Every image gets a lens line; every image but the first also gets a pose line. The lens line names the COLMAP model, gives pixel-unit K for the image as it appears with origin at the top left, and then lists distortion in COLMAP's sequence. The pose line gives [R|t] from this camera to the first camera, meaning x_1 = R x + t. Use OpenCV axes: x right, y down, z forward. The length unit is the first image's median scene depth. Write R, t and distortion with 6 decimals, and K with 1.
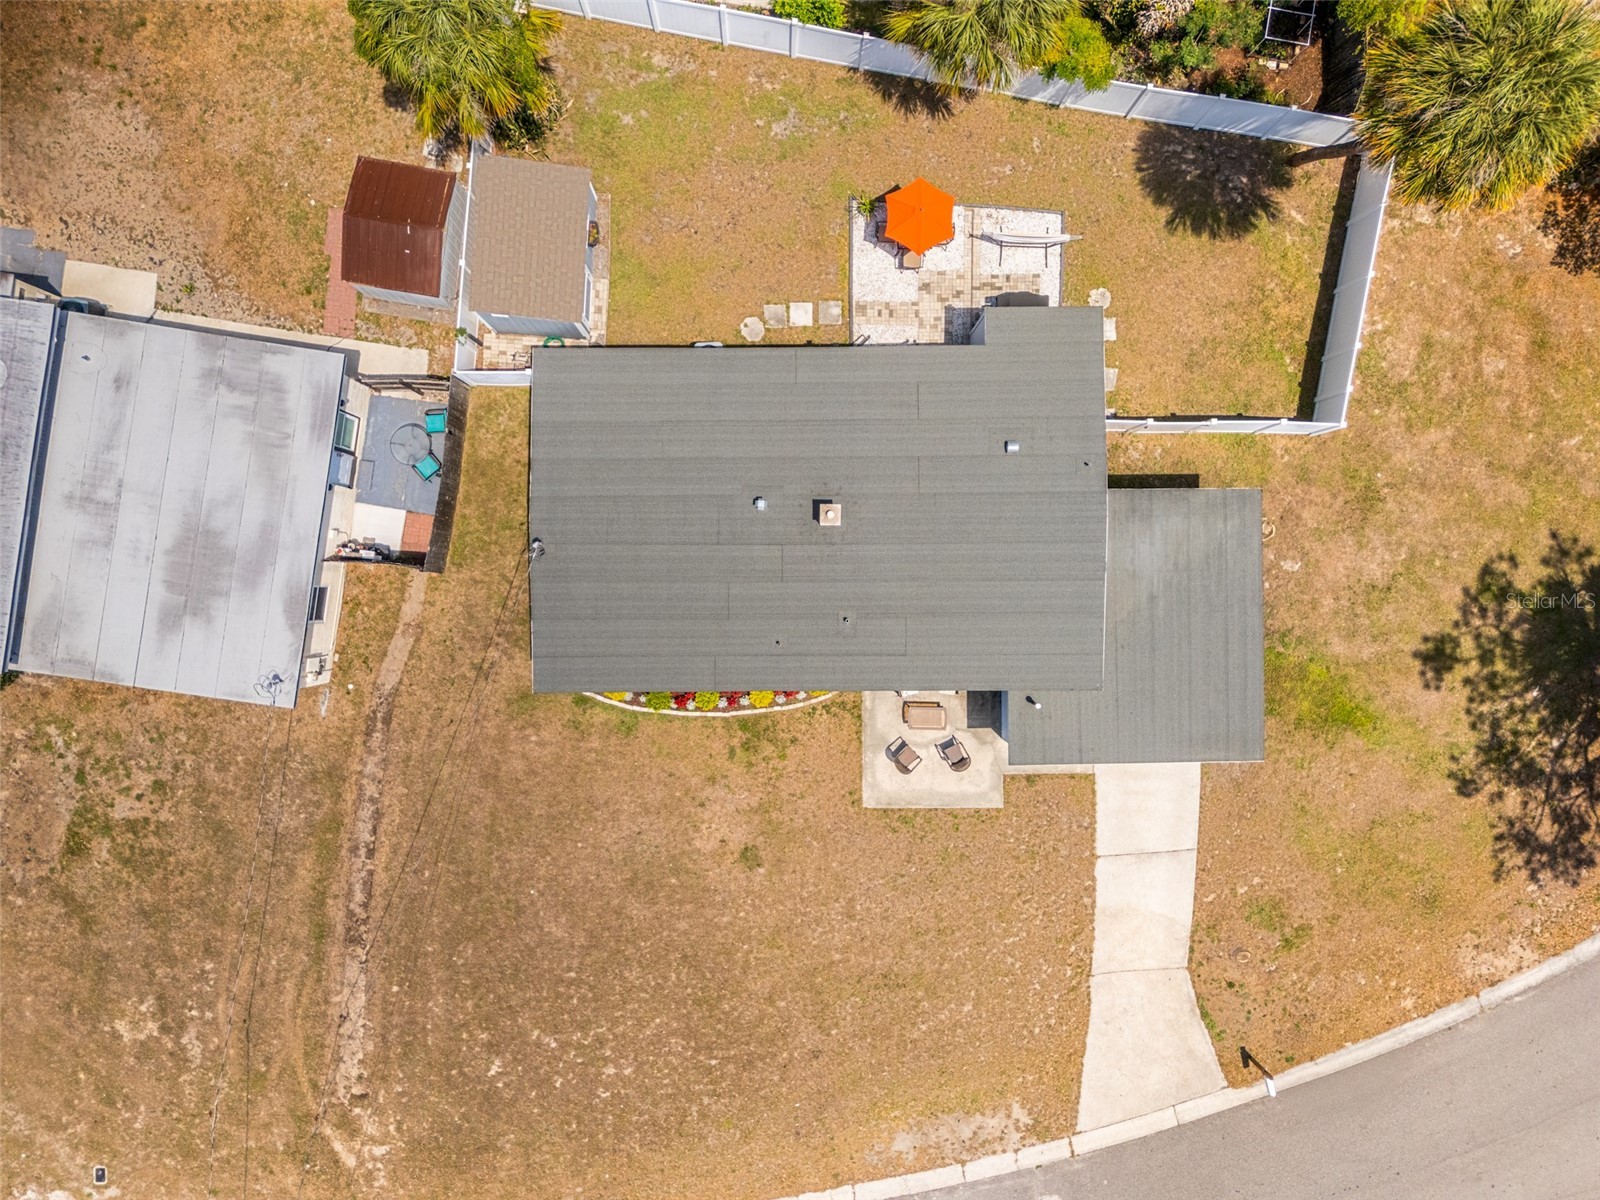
lens RADIAL K [[1172.1, 0, 795.8], [0, 1172.1, 604.1], [0, 0, 1]] dist [0.078295, -0.074284]
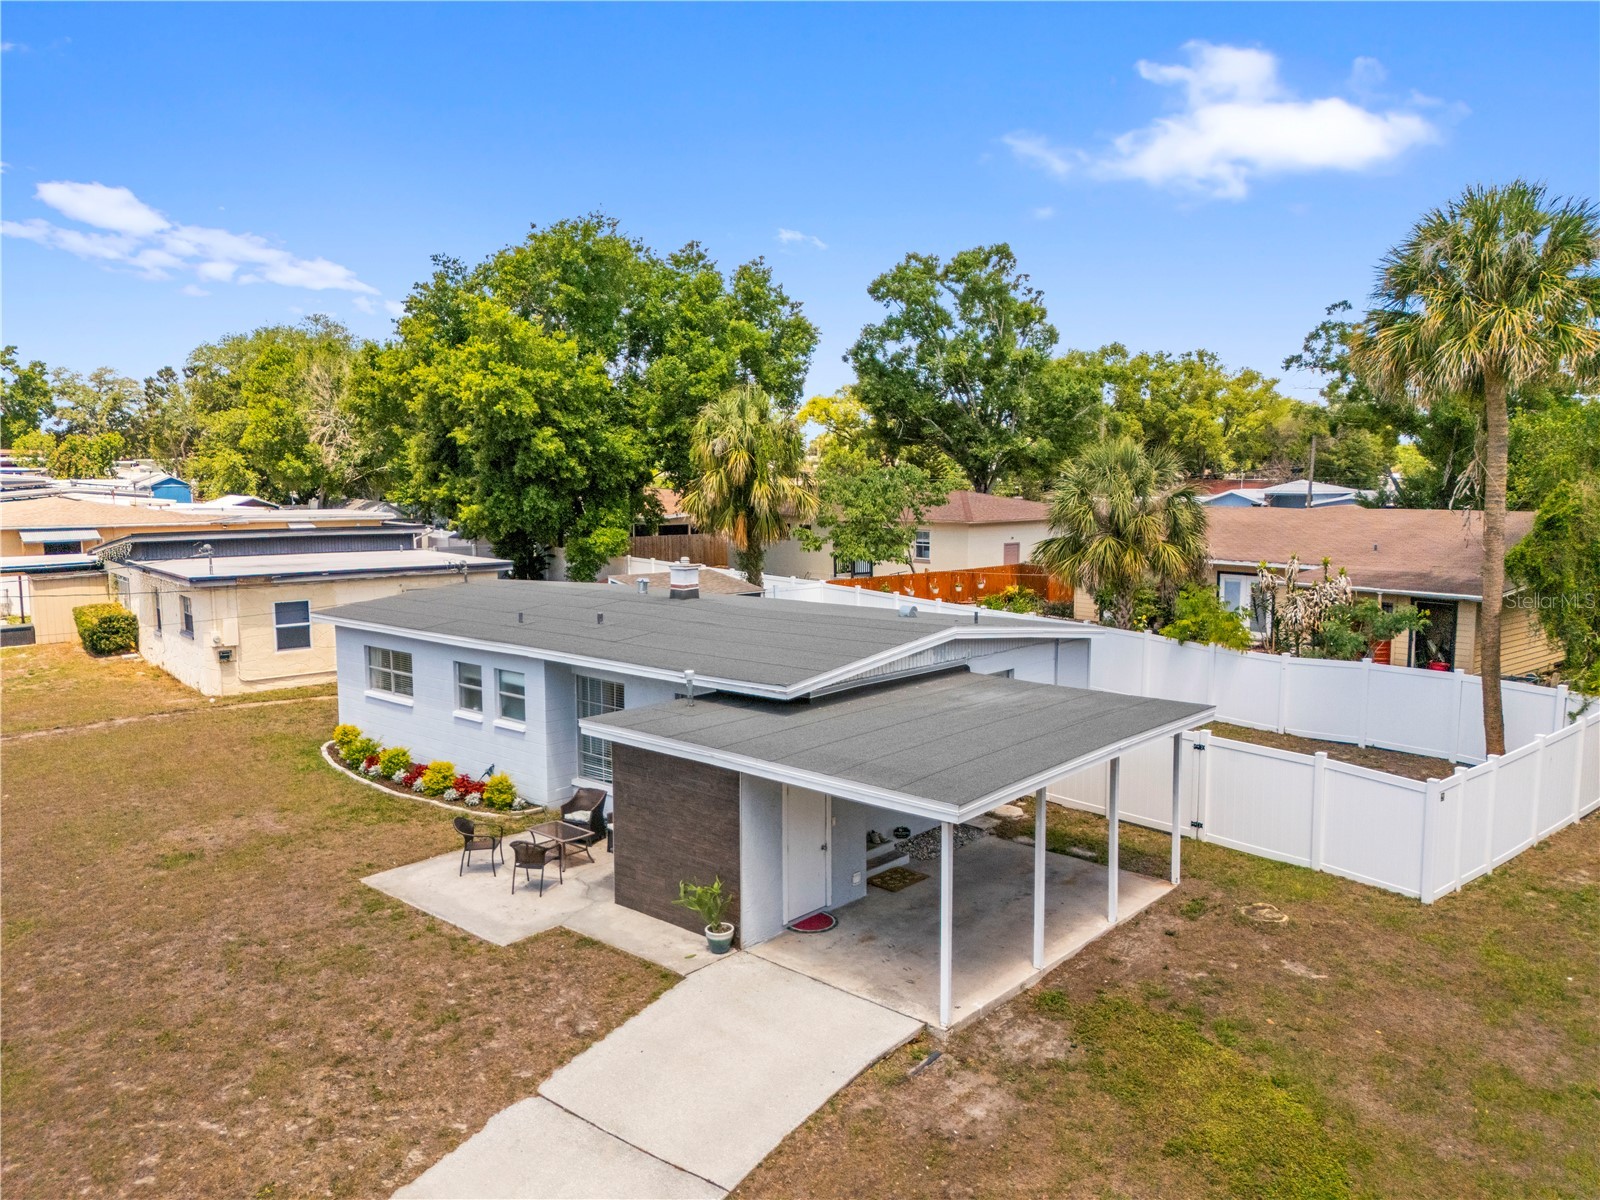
lens RADIAL K [[1172.1, 0, 795.8], [0, 1172.1, 604.1], [0, 0, 1]] dist [0.078295, -0.074284]
pose [[0.742317, 0.058531, -0.667488, 0.581188], [-0.669995, 0.077480, -0.738311, 0.440276], [0.008503, 0.995274, 0.096730, 0.821707]]
